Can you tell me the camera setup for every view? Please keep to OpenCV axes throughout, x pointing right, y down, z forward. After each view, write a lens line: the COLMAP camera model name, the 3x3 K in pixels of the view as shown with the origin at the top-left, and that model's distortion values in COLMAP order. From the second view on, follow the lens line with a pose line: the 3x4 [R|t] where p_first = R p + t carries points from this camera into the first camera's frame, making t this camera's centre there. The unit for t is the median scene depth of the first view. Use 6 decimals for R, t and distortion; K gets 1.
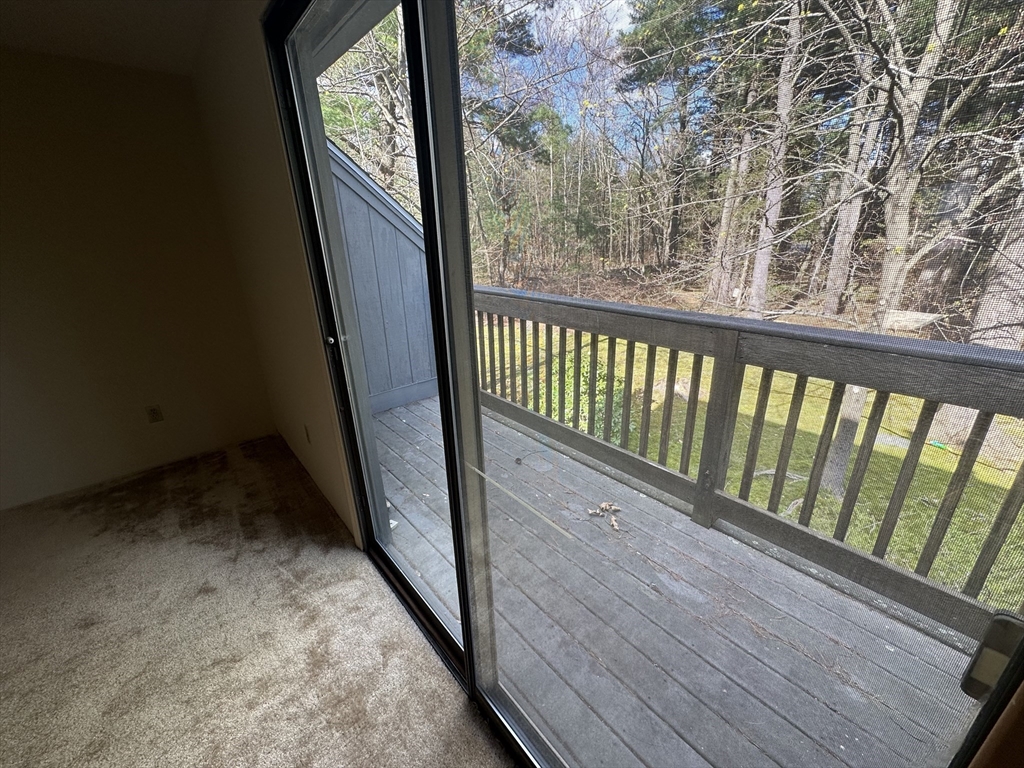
lens RADIAL K [[405.2, 0, 512.0], [0, 405.2, 384.0], [0, 0, 1]] dist [-0.002508, -0.000415]
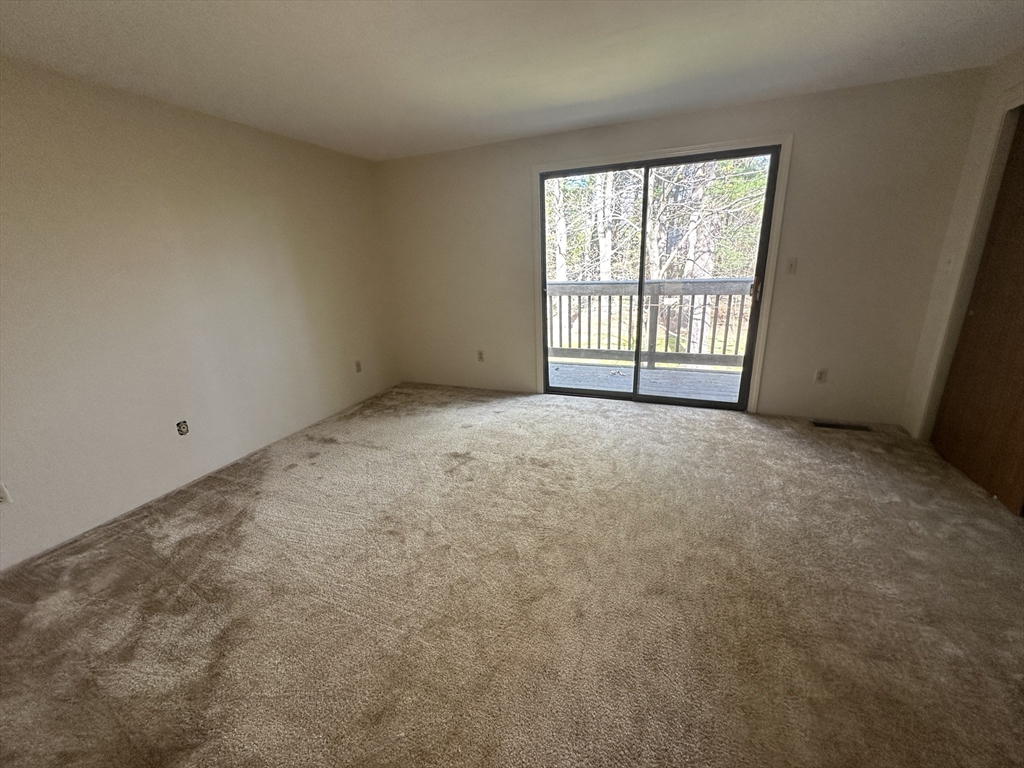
lens RADIAL K [[405.2, 0, 512.0], [0, 405.2, 384.0], [0, 0, 1]] dist [-0.002508, -0.000415]
pose [[0.887009, -0.147854, 0.437441, -1.235546], [0.177291, 0.983789, -0.026979, 0.333952], [-0.426360, 0.101485, 0.898843, -0.732467]]
